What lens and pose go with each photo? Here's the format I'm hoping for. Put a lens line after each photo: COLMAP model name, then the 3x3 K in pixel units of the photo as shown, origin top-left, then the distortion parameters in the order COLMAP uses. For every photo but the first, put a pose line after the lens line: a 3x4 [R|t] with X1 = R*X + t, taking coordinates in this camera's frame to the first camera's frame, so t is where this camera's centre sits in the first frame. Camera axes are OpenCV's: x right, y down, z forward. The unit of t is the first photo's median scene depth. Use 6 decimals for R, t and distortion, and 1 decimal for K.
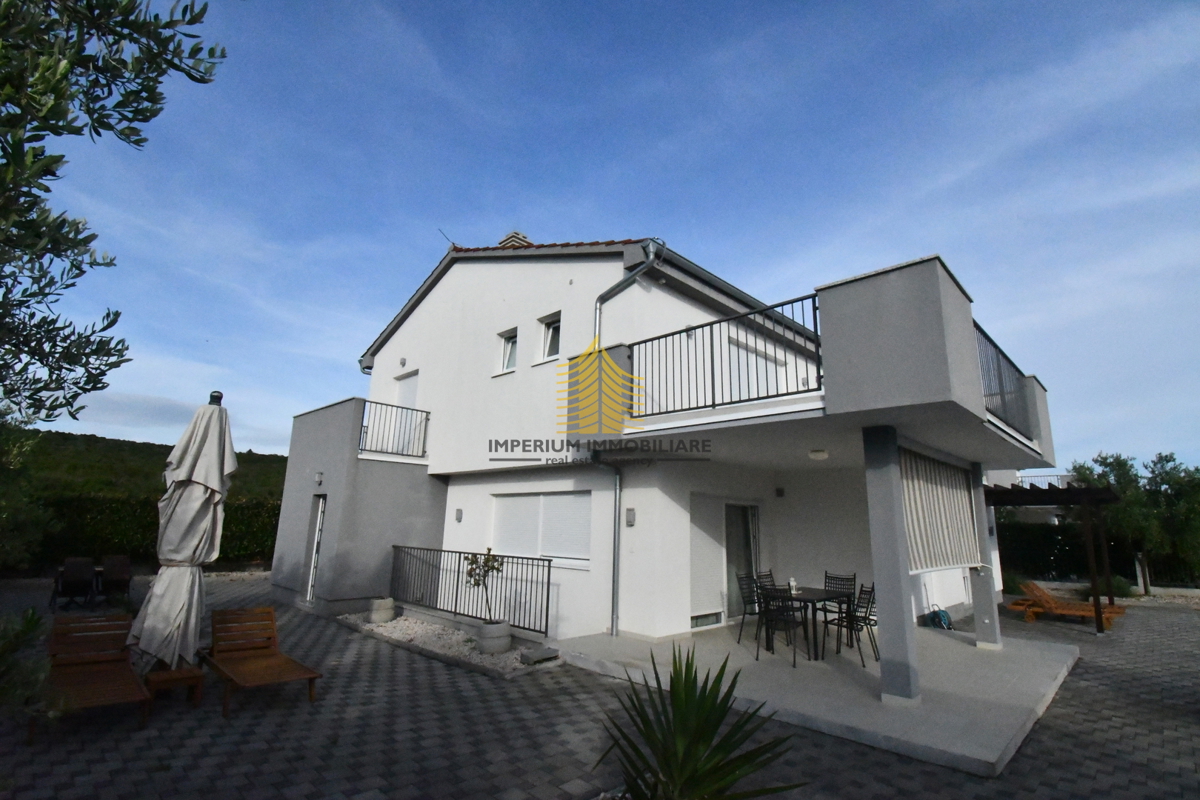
lens RADIAL K [[560.4, 0, 600.0], [0, 560.4, 400.0], [0, 0, 1]] dist [0.015812, -0.024917]
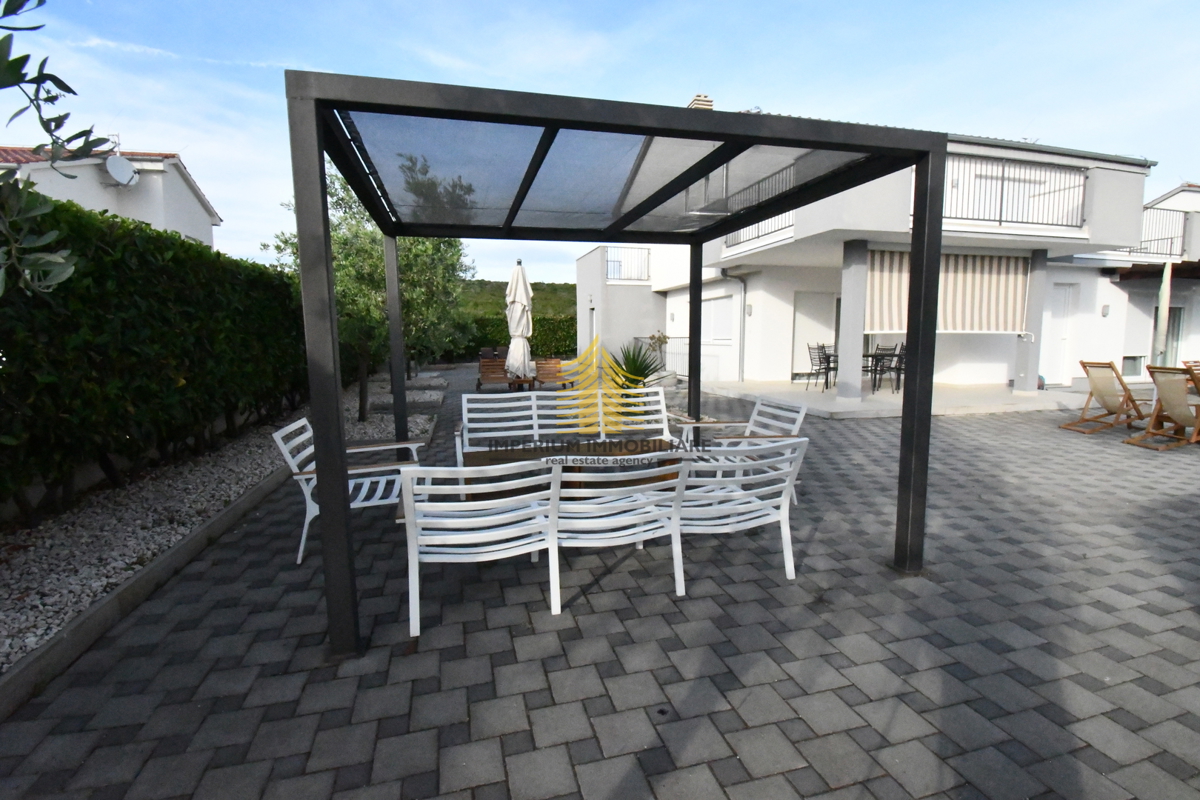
lens RADIAL K [[564.2, 0, 608.8], [0, 564.2, 398.9], [0, 0, 1]] dist [0.017249, -0.025856]
pose [[0.862367, 0.027965, -0.505511, 0.437753], [0.133354, 0.950668, 0.280084, -0.039819], [0.488406, -0.308947, 0.816095, -0.459764]]
